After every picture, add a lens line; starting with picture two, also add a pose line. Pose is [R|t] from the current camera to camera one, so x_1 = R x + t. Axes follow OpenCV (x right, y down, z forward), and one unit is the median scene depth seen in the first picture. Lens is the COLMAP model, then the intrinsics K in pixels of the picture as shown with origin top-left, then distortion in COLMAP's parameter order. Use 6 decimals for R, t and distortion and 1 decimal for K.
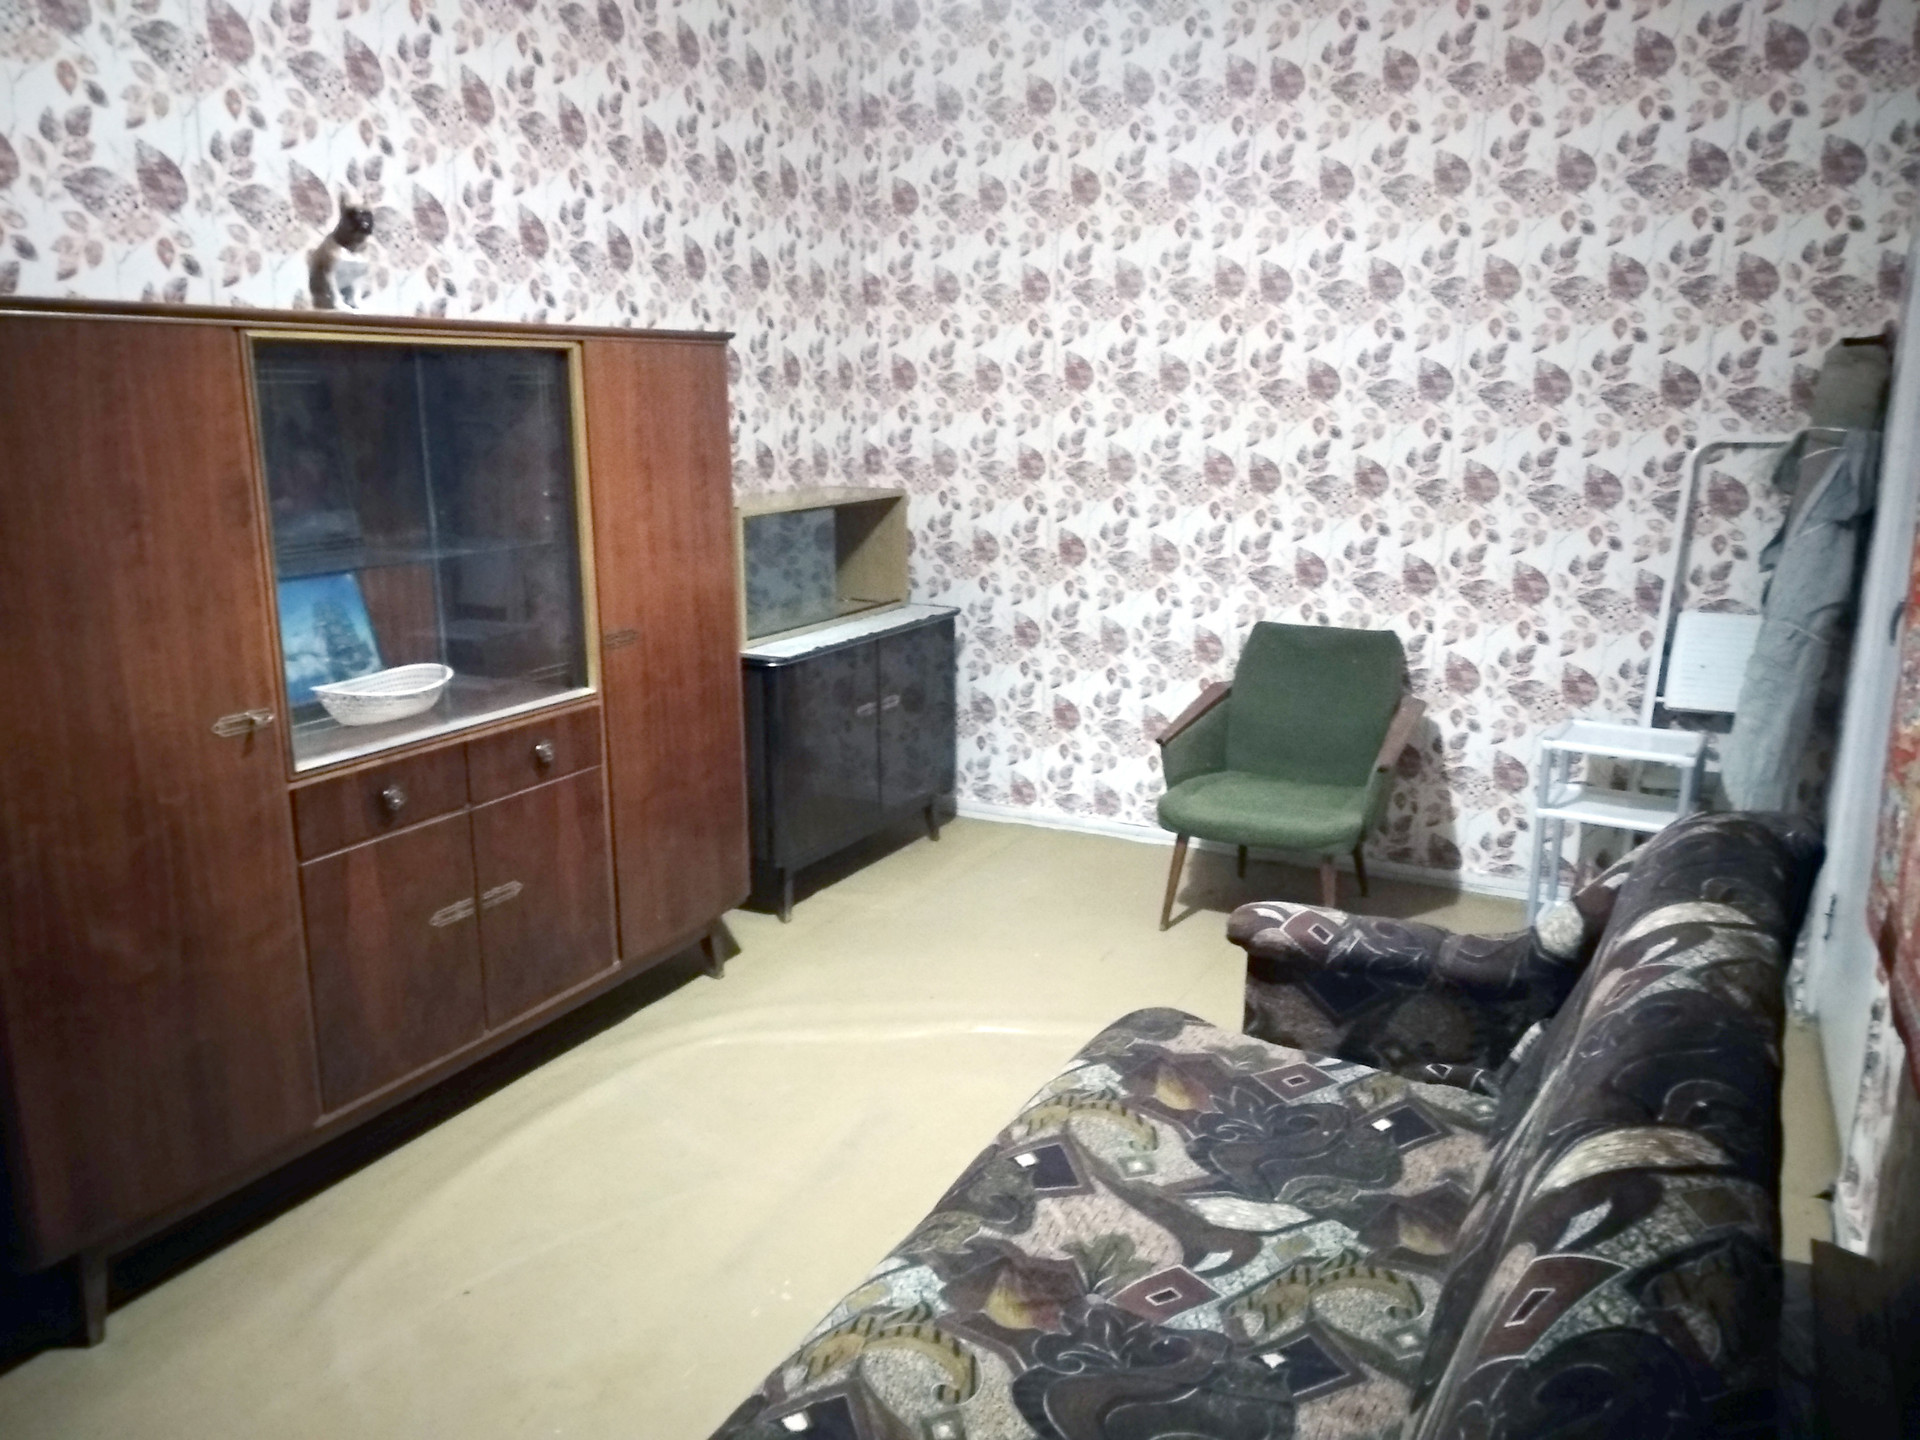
lens RADIAL K [[1452.2, 0, 960.0], [0, 1452.2, 720.0], [0, 0, 1]] dist [0.032404, -0.066965]
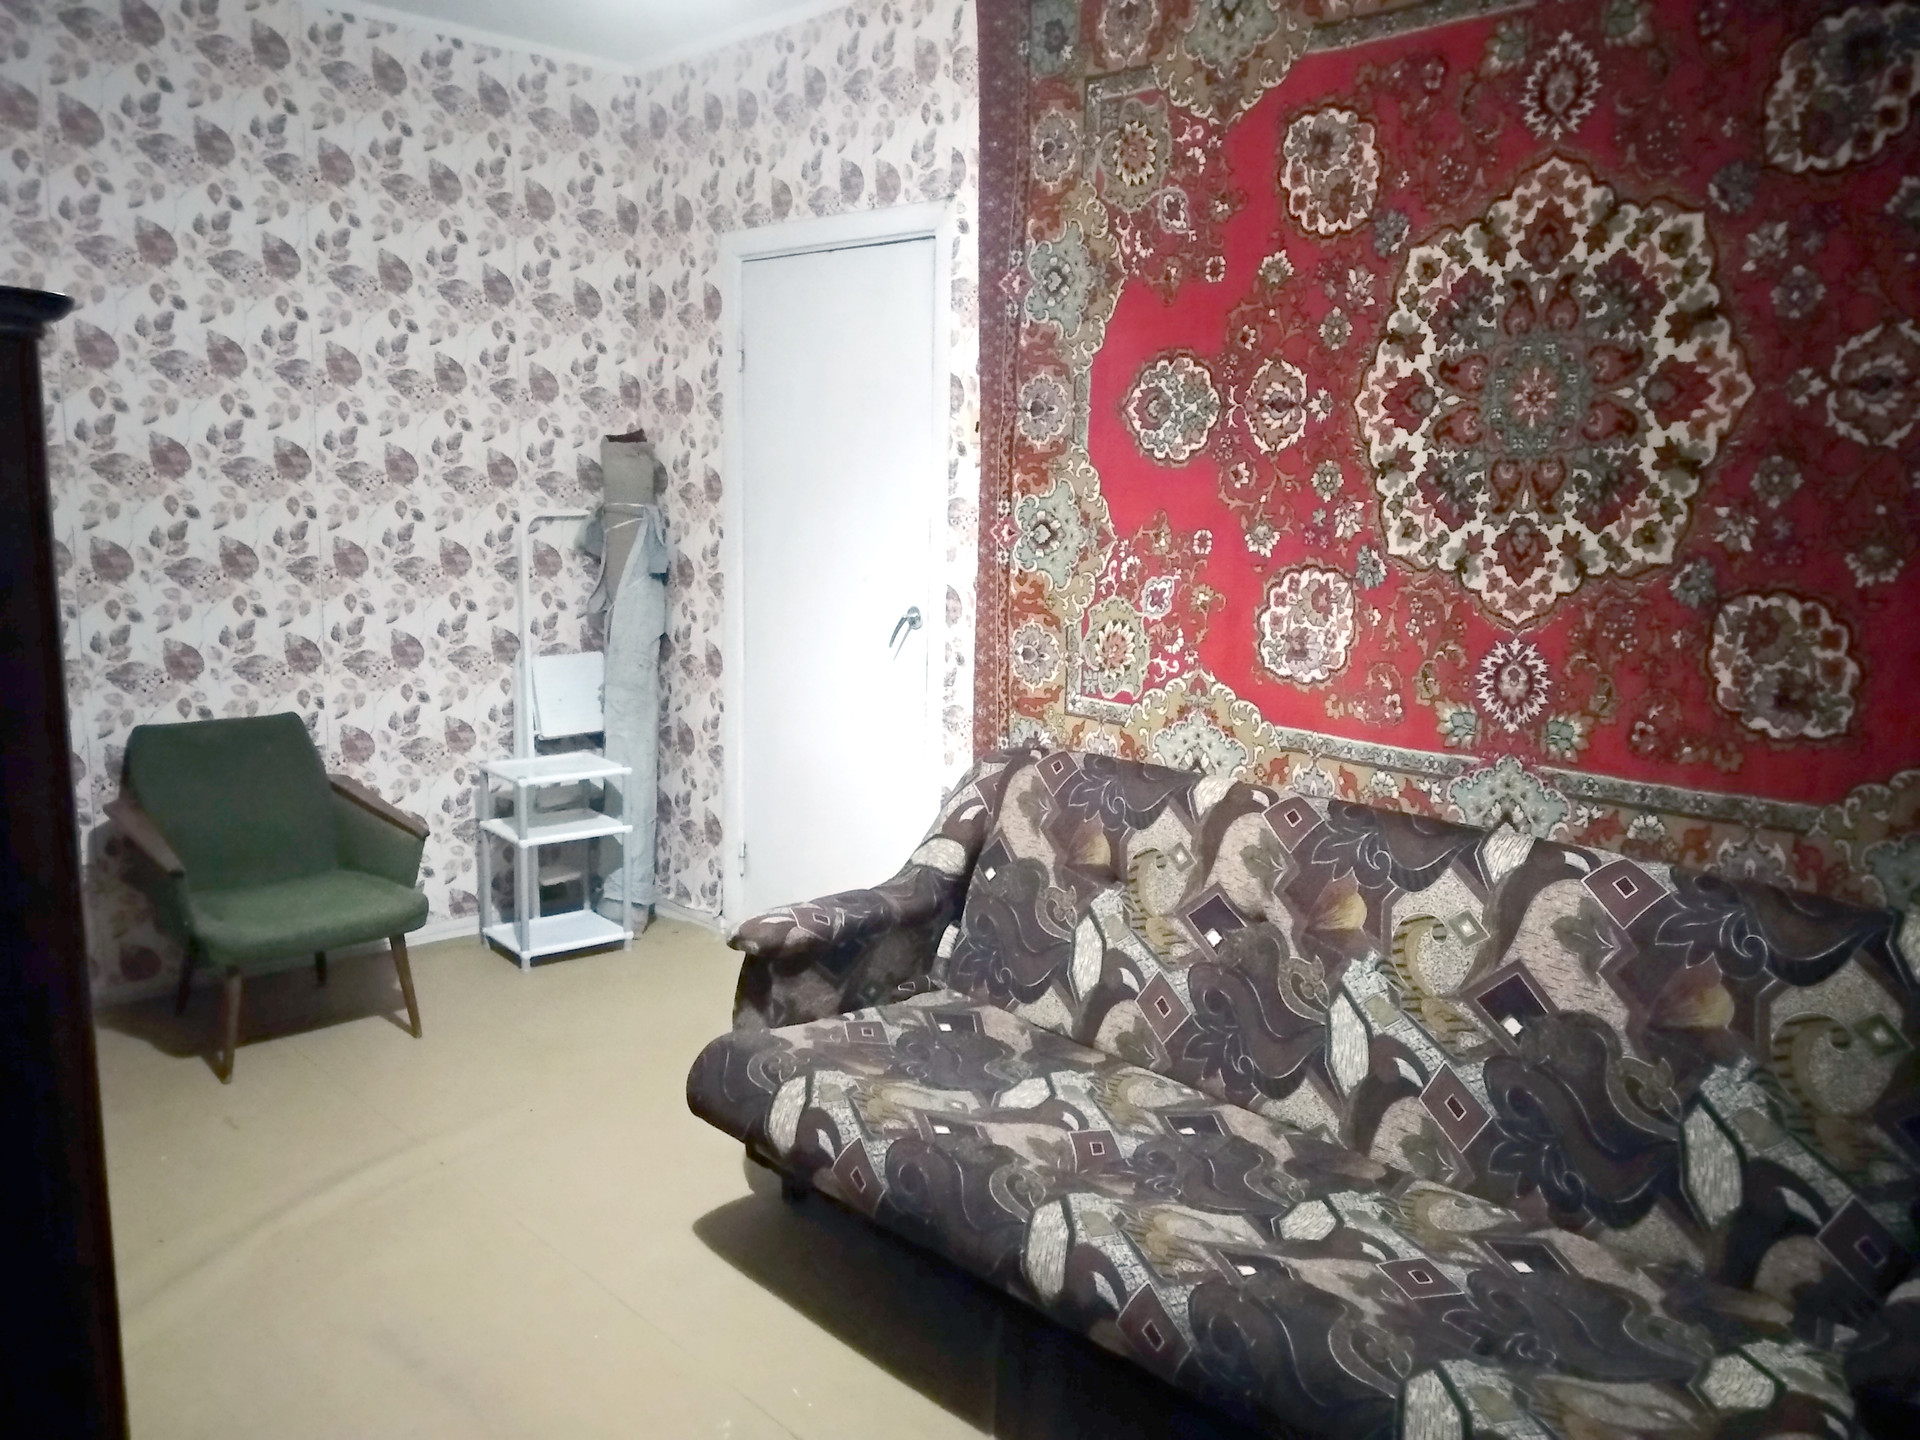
lens RADIAL K [[1452.2, 0, 960.0], [0, 1452.2, 720.0], [0, 0, 1]] dist [0.032404, -0.066965]
pose [[0.341808, -0.149047, 0.927875, -0.511184], [0.186303, 0.978494, 0.088548, -0.065988], [-0.921118, 0.142599, 0.362225, 0.258853]]
